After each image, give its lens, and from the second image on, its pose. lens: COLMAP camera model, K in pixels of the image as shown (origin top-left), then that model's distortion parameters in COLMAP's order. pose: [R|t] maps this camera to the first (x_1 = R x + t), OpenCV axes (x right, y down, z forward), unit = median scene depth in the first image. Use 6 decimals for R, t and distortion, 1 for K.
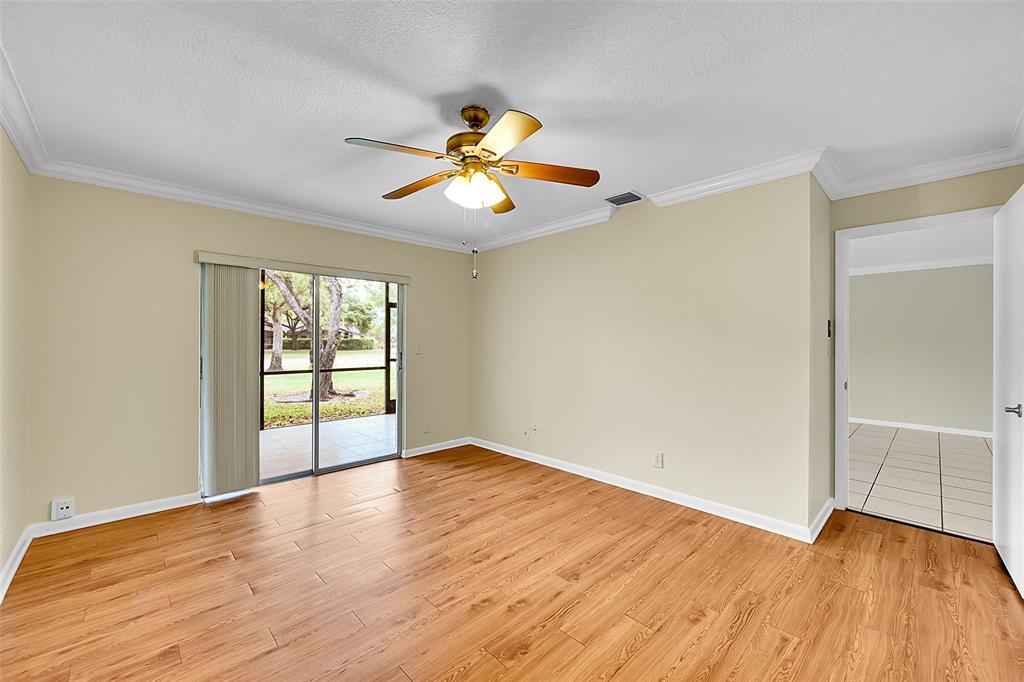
lens RADIAL K [[402.9, 0, 512.0], [0, 402.9, 341.0], [0, 0, 1]] dist [-0.001096, 0.000109]
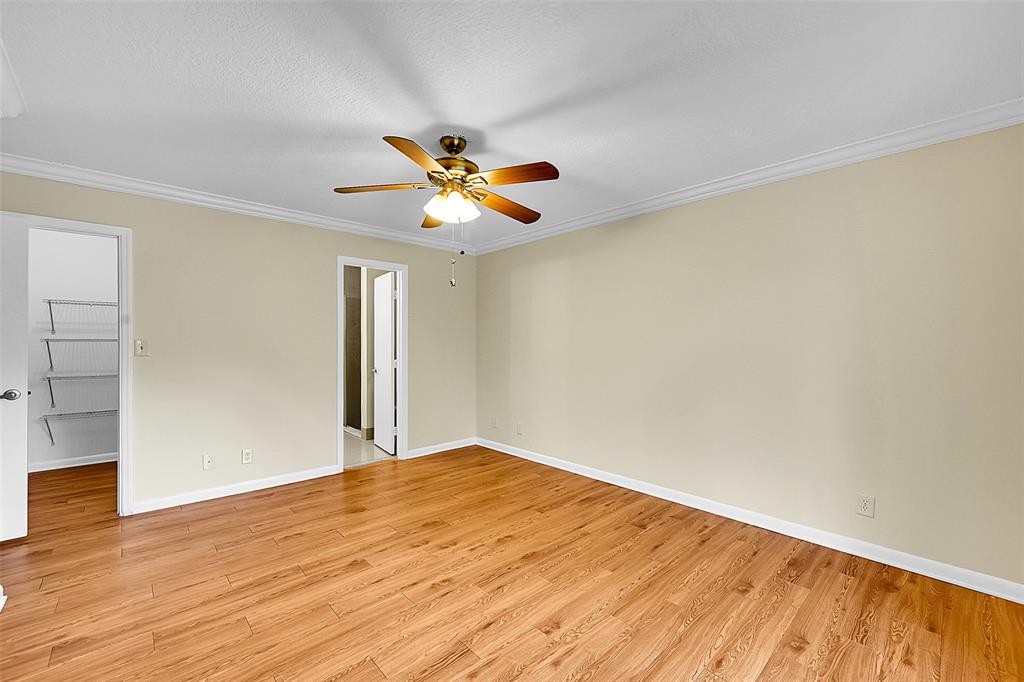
lens RADIAL K [[417.2, 0, 503.5], [0, 417.2, 342.5], [0, 0, 1]] dist [-0.002613, -0.000253]
pose [[-0.999528, -0.003471, 0.030536, -0.236270], [-0.003433, 0.999993, 0.001305, 0.015669], [-0.030541, 0.001200, -0.999533, 1.899603]]
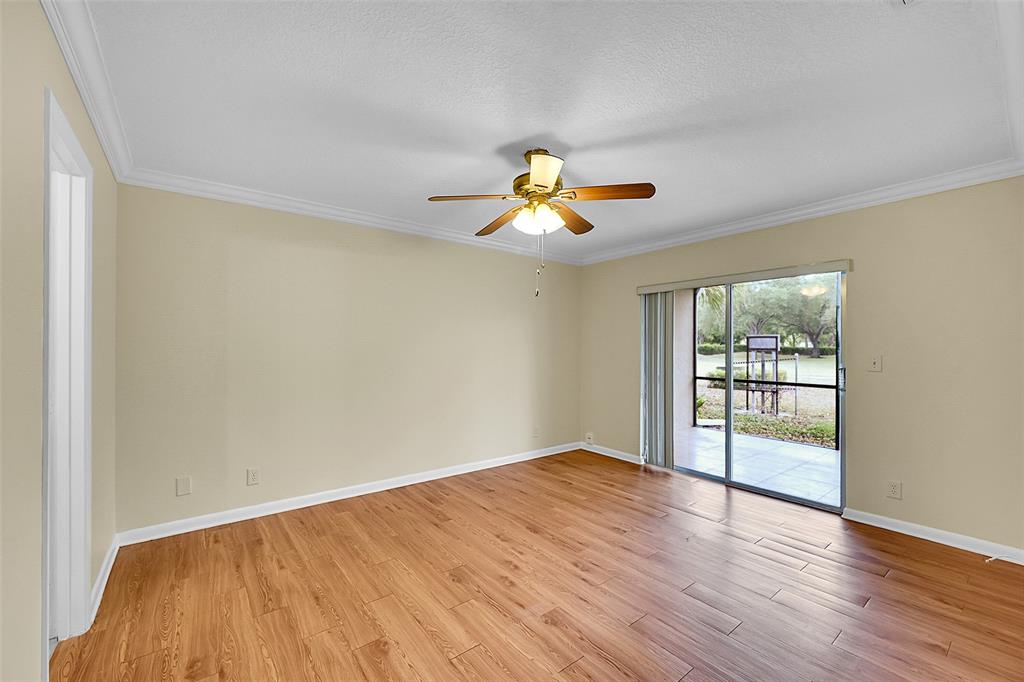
lens RADIAL K [[417.2, 0, 503.5], [0, 417.2, 342.5], [0, 0, 1]] dist [-0.002613, -0.000253]
pose [[-0.110203, -0.015303, -0.993791, 0.986696], [-0.006756, 0.999870, -0.014647, -0.000836], [0.993886, 0.005100, -0.110292, 0.919704]]
